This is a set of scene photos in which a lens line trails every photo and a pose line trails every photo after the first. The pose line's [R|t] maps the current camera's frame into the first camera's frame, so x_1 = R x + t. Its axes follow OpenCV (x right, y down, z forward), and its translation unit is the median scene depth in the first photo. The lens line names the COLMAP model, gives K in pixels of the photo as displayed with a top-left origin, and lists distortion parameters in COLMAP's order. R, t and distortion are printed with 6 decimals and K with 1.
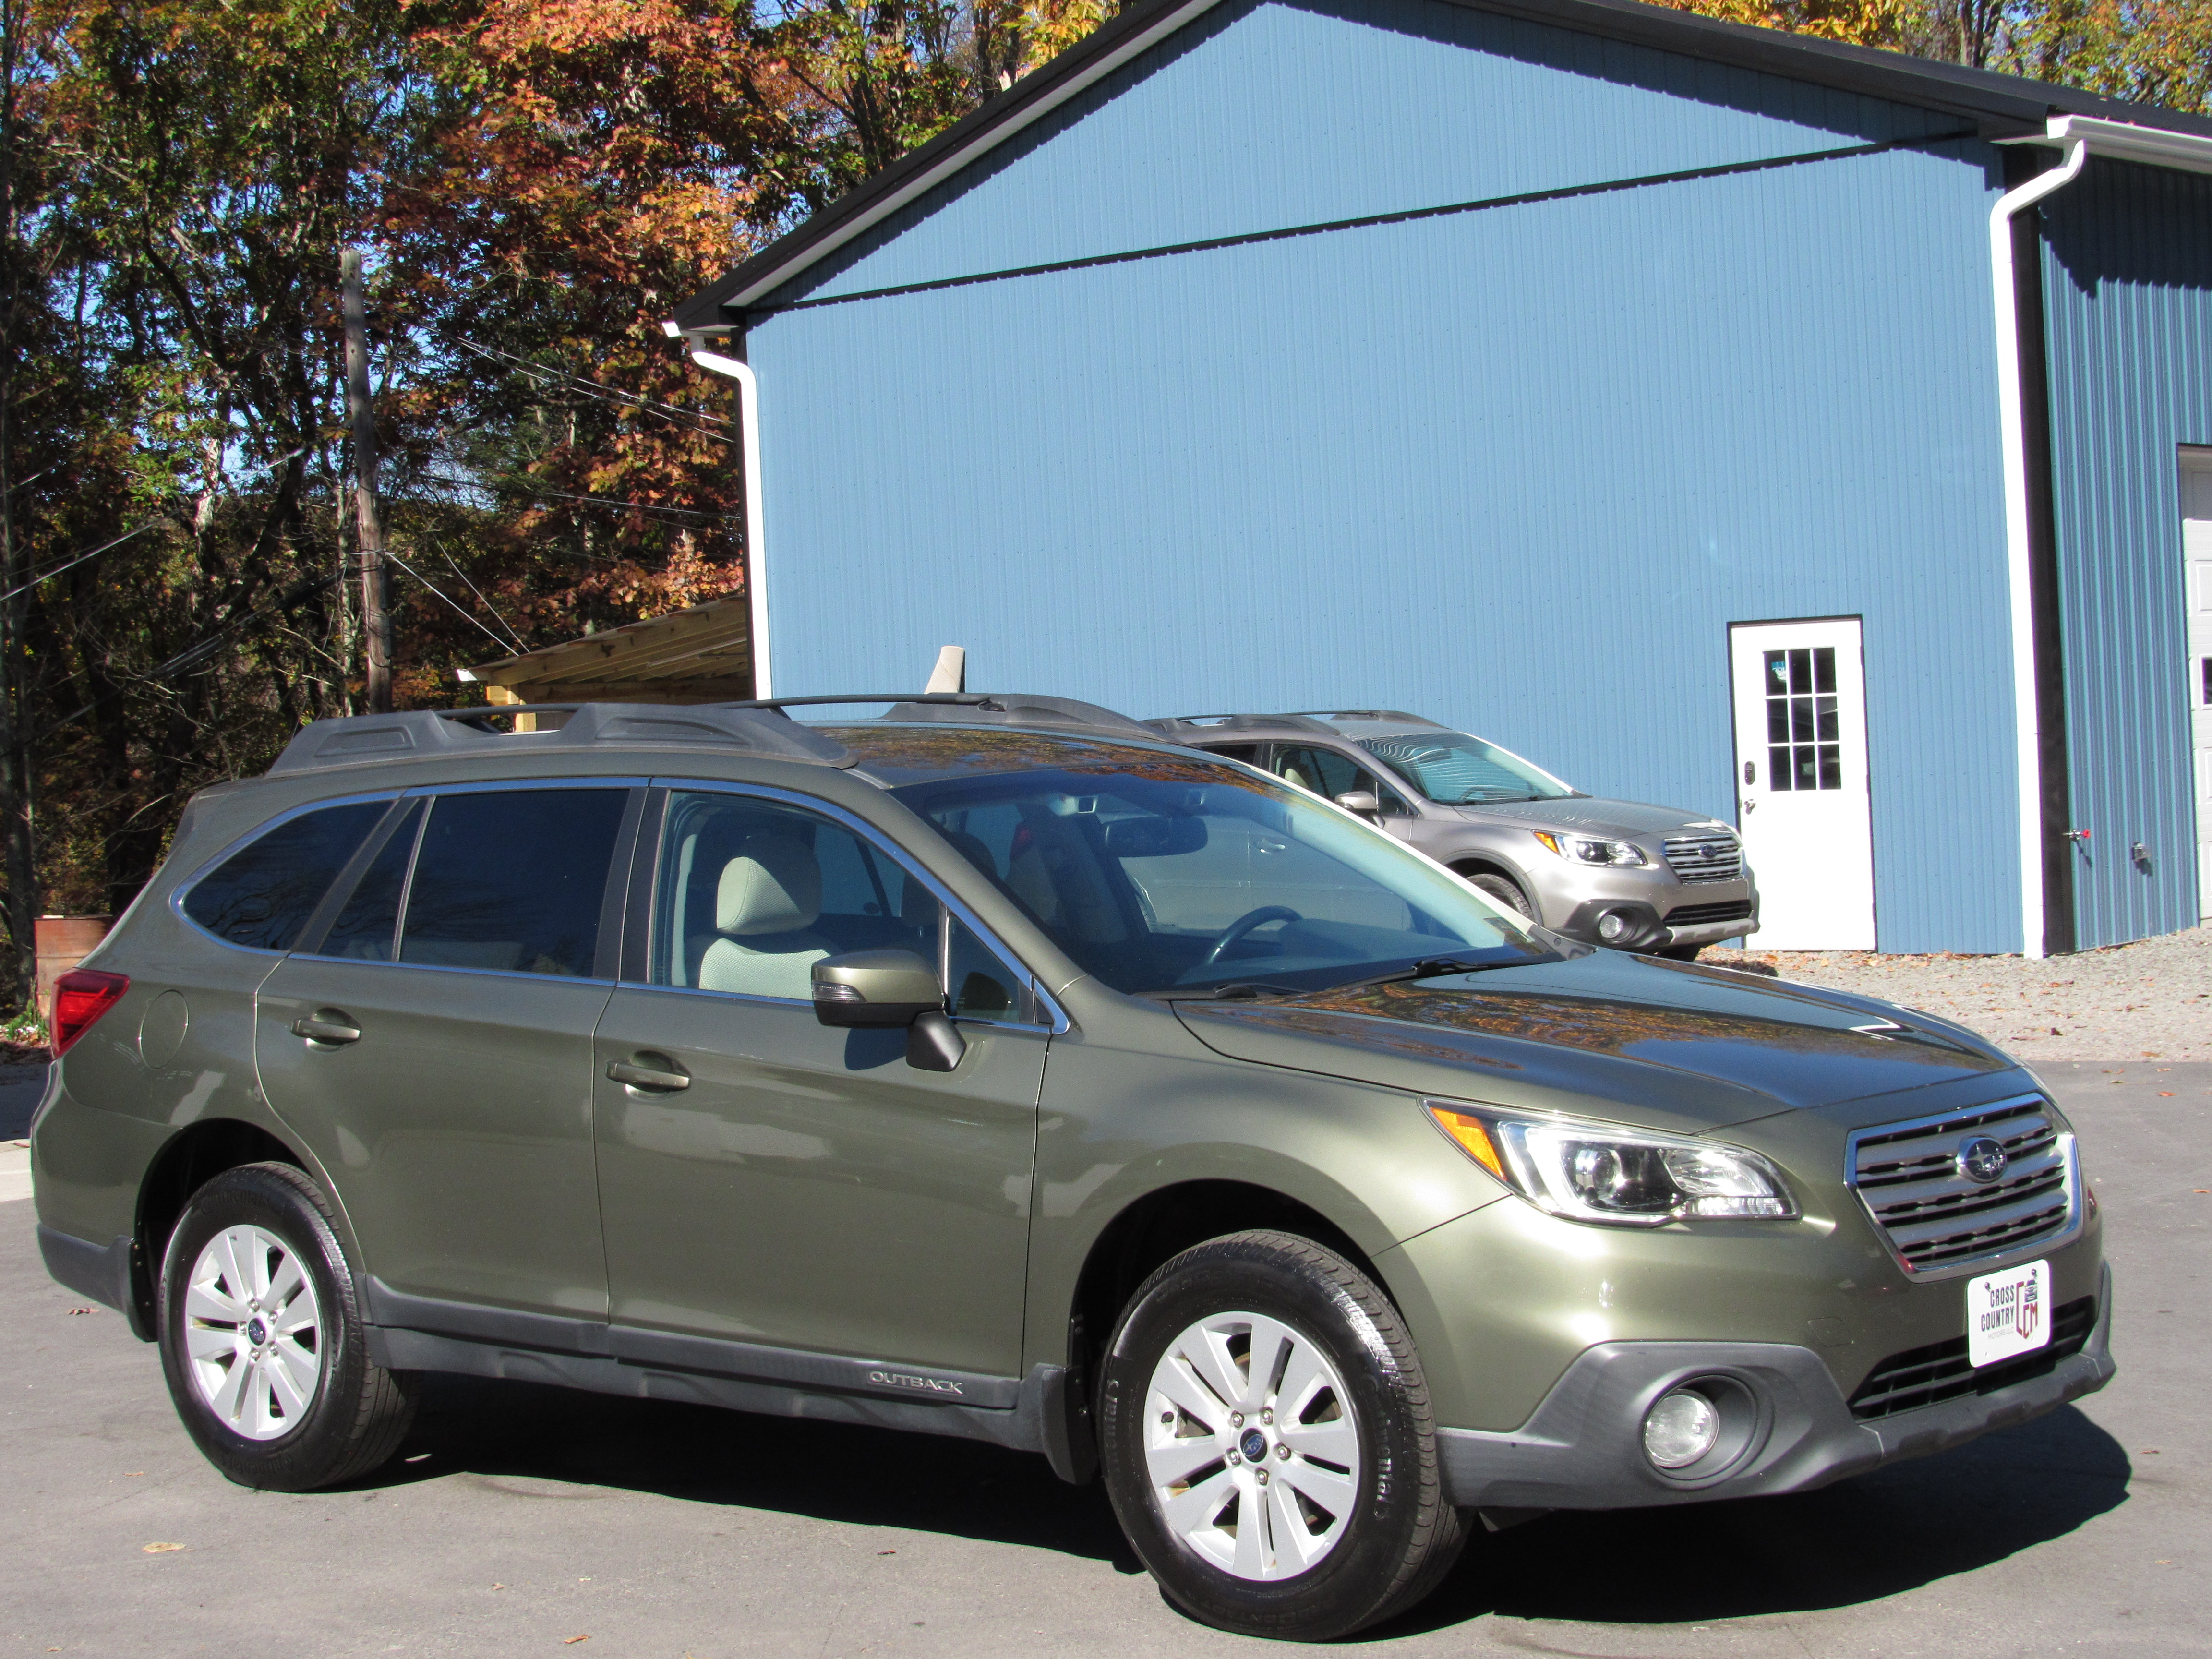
lens RADIAL K [[4051.9, 0, 1113.6], [0, 4051.9, 838.3], [0, 0, 1]] dist [-0.166110, 0.342569]
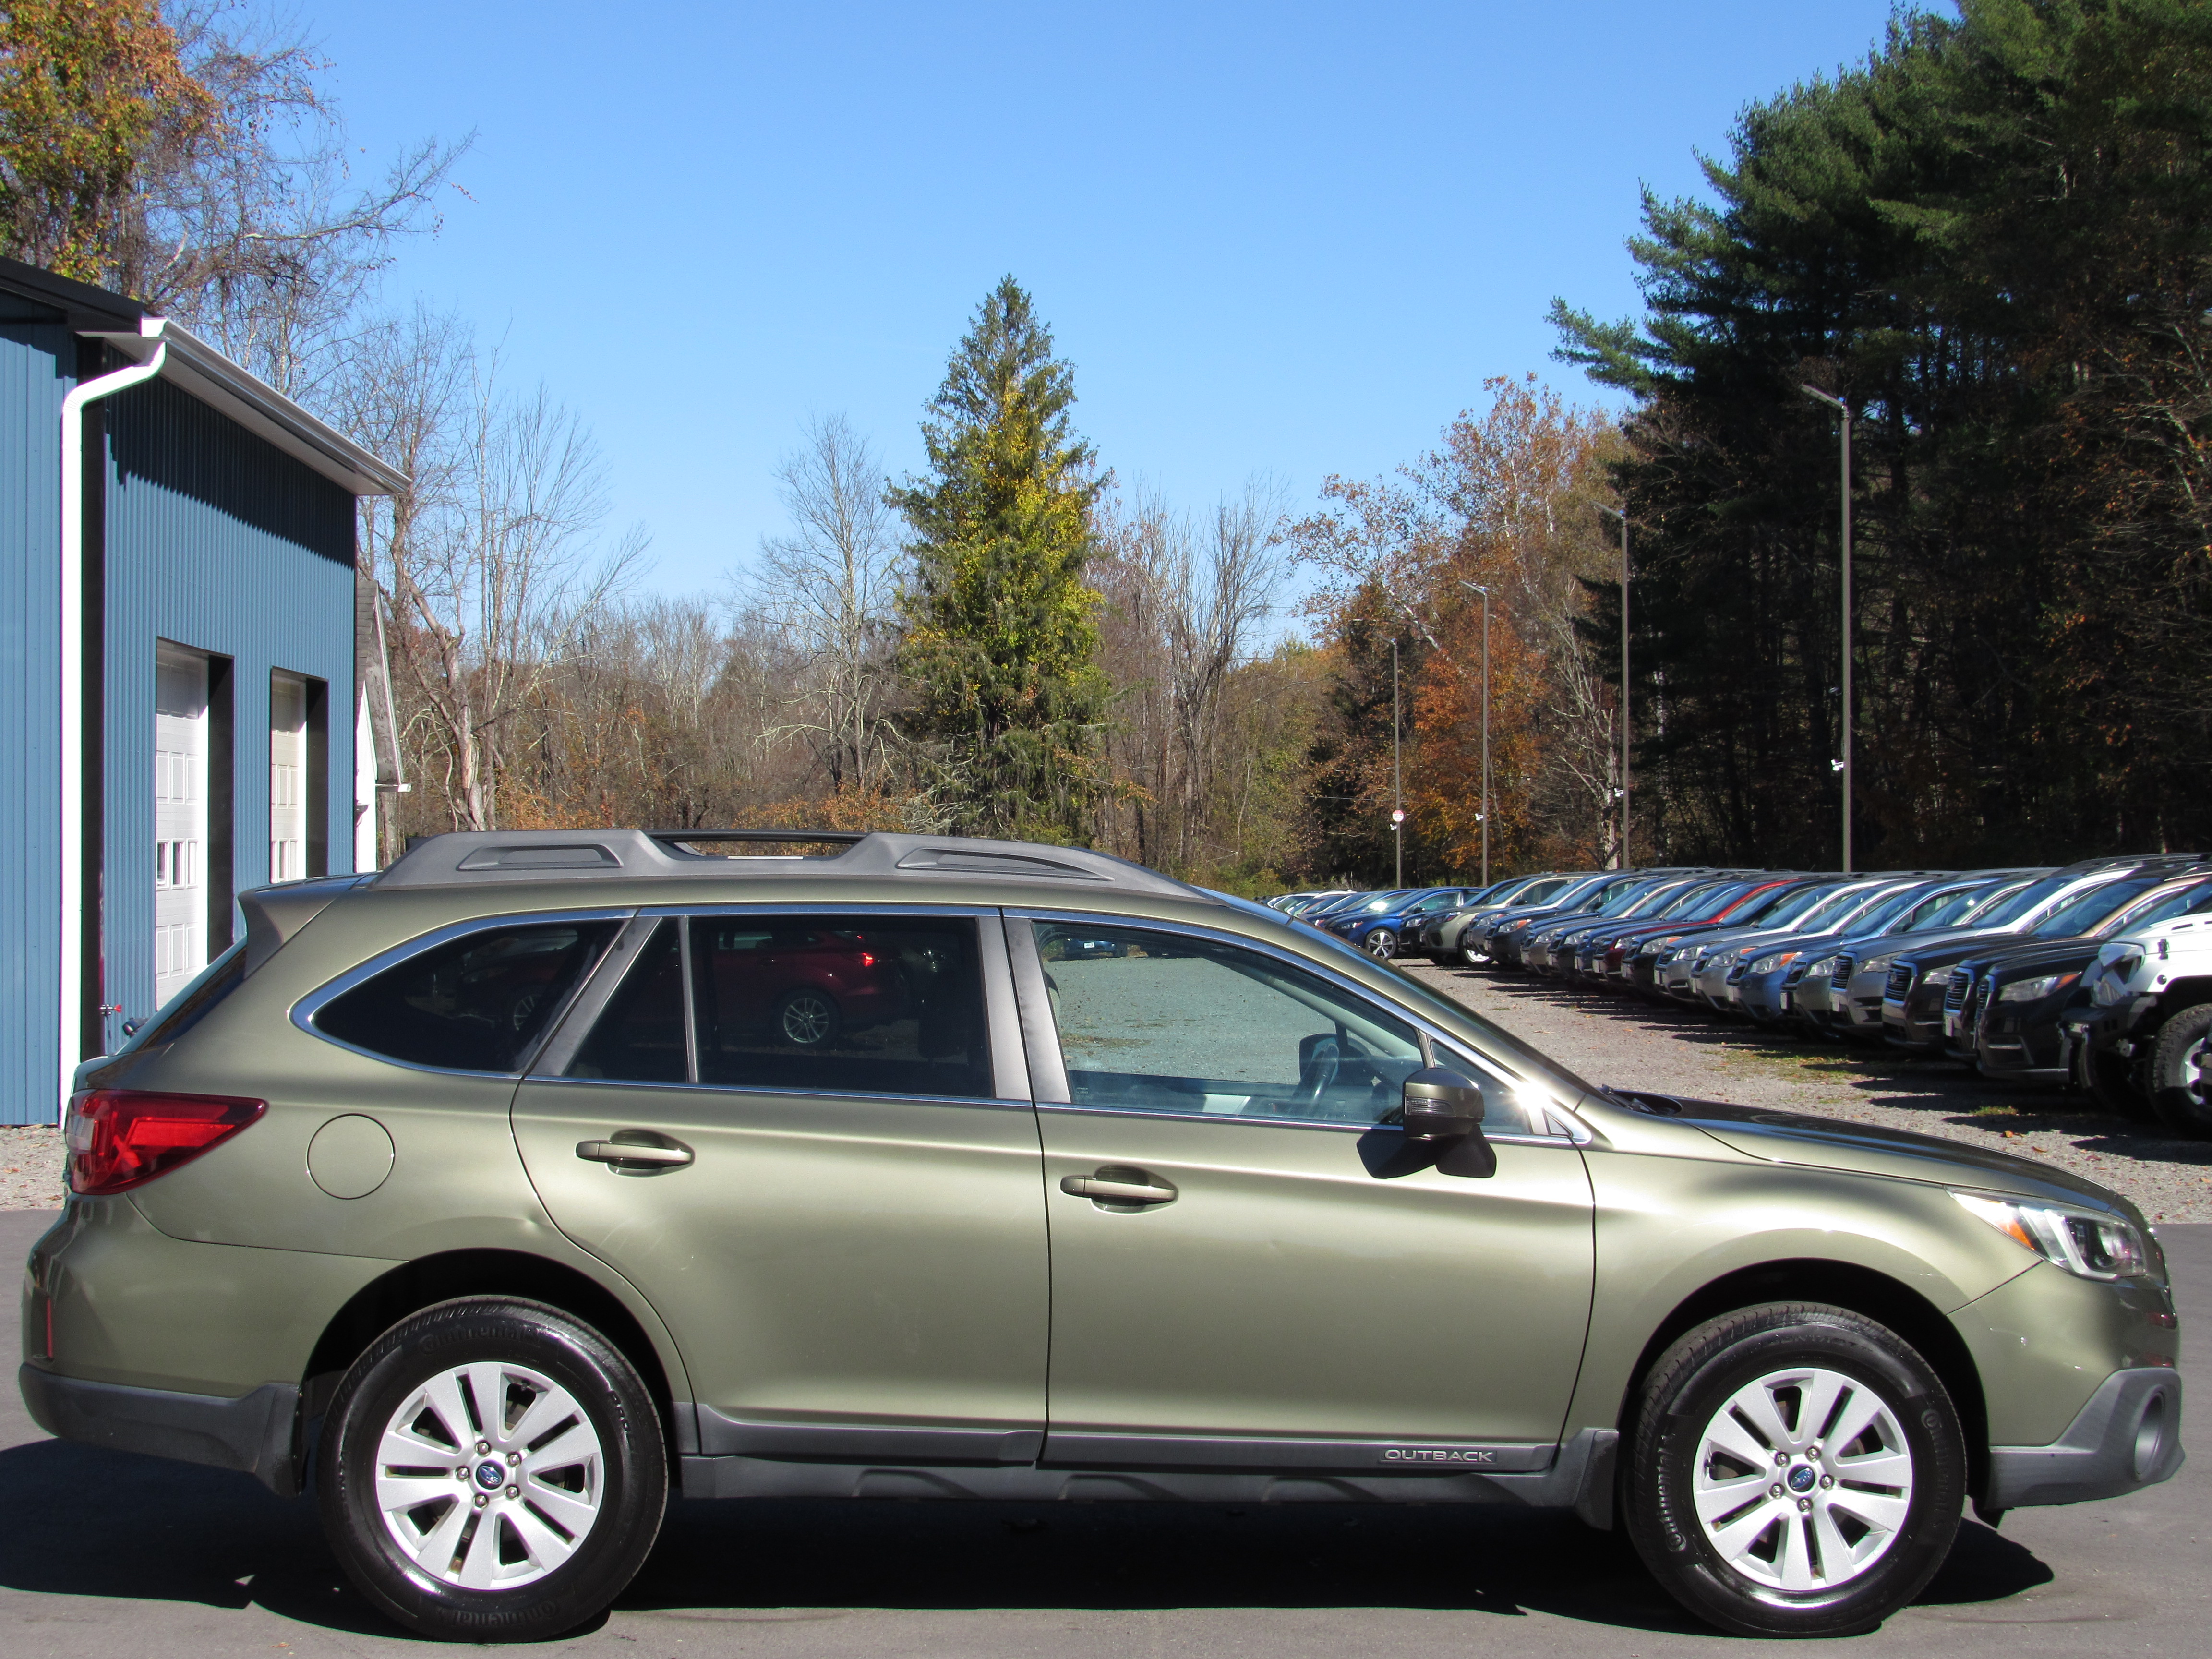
lens RADIAL K [[4033.7, 0, 1098.9], [0, 4033.7, 865.8], [0, 0, 1]] dist [-0.174167, 0.295409]
pose [[0.729534, 0.046803, 0.682341, -0.278865], [-0.017925, 0.998622, -0.049333, 0.008652], [-0.683710, 0.023759, 0.729367, 0.077441]]
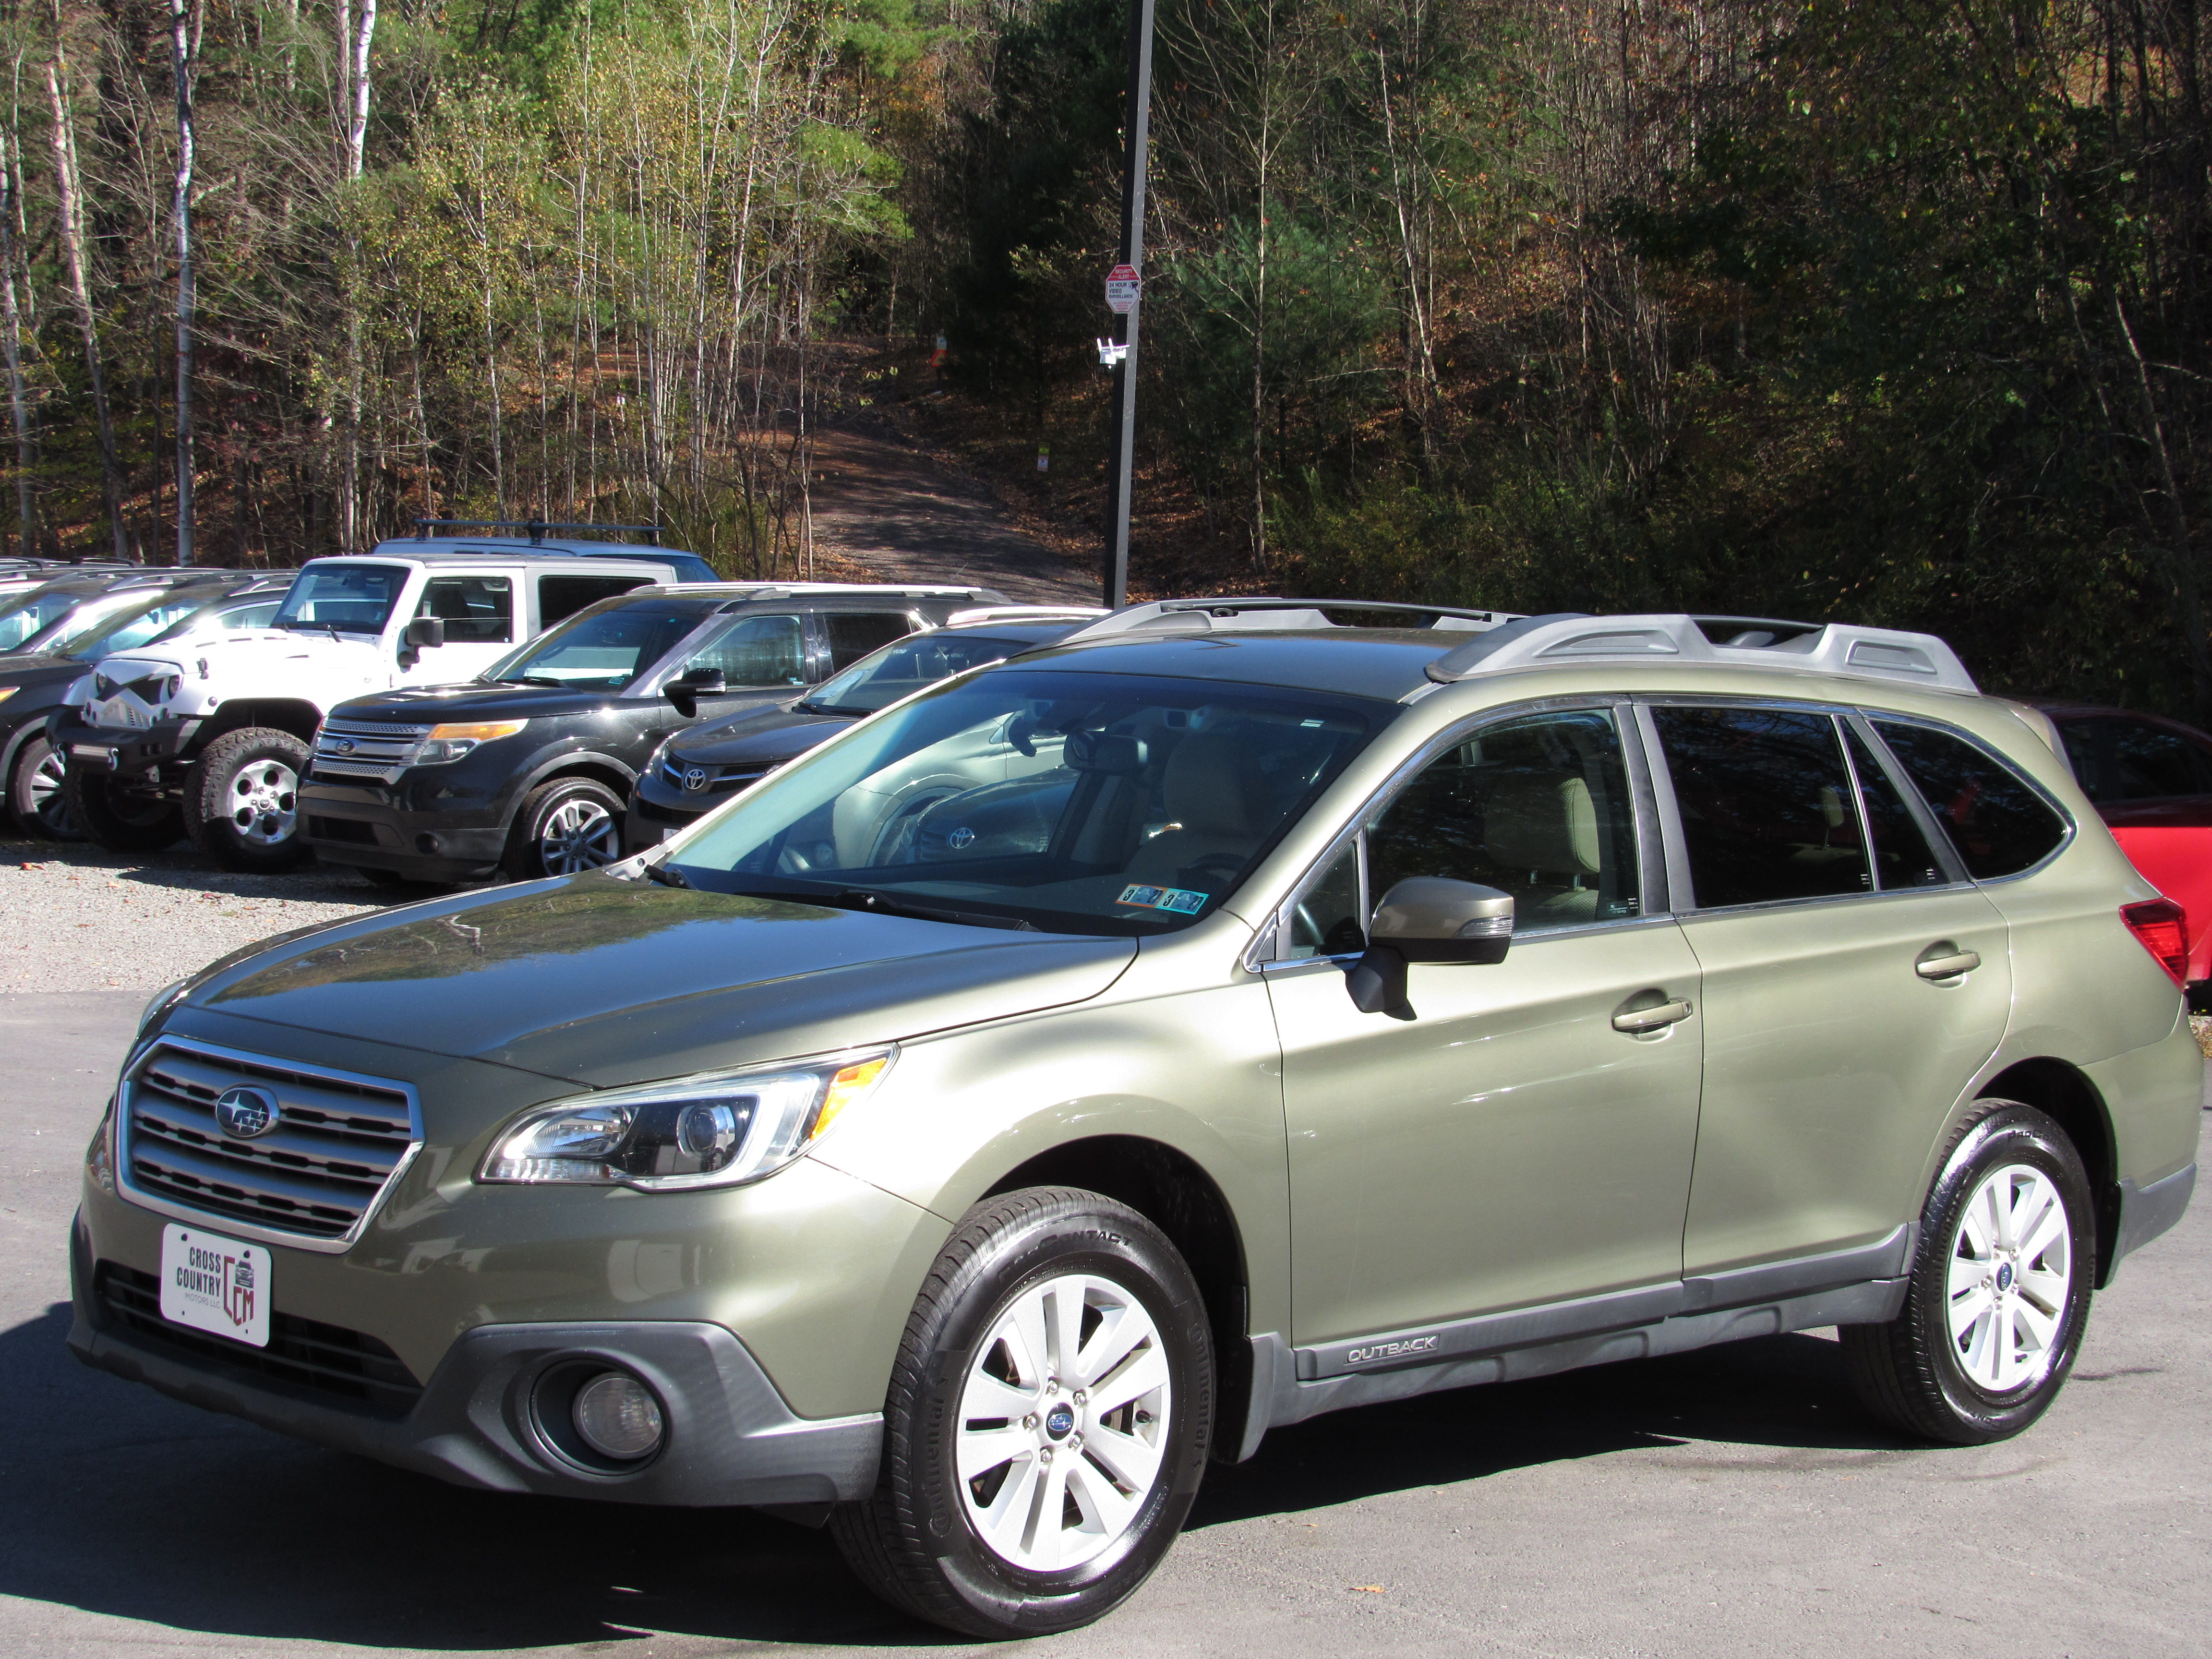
lens RADIAL K [[4029.6, 0, 1097.6], [0, 4029.6, 838.3], [0, 0, 1]] dist [-0.191532, 0.456218]
pose [[0.108963, -0.003548, 0.994039, -0.307928], [-0.023246, 0.999711, 0.006117, 0.004249], [-0.993774, -0.023774, 0.108849, 0.326644]]
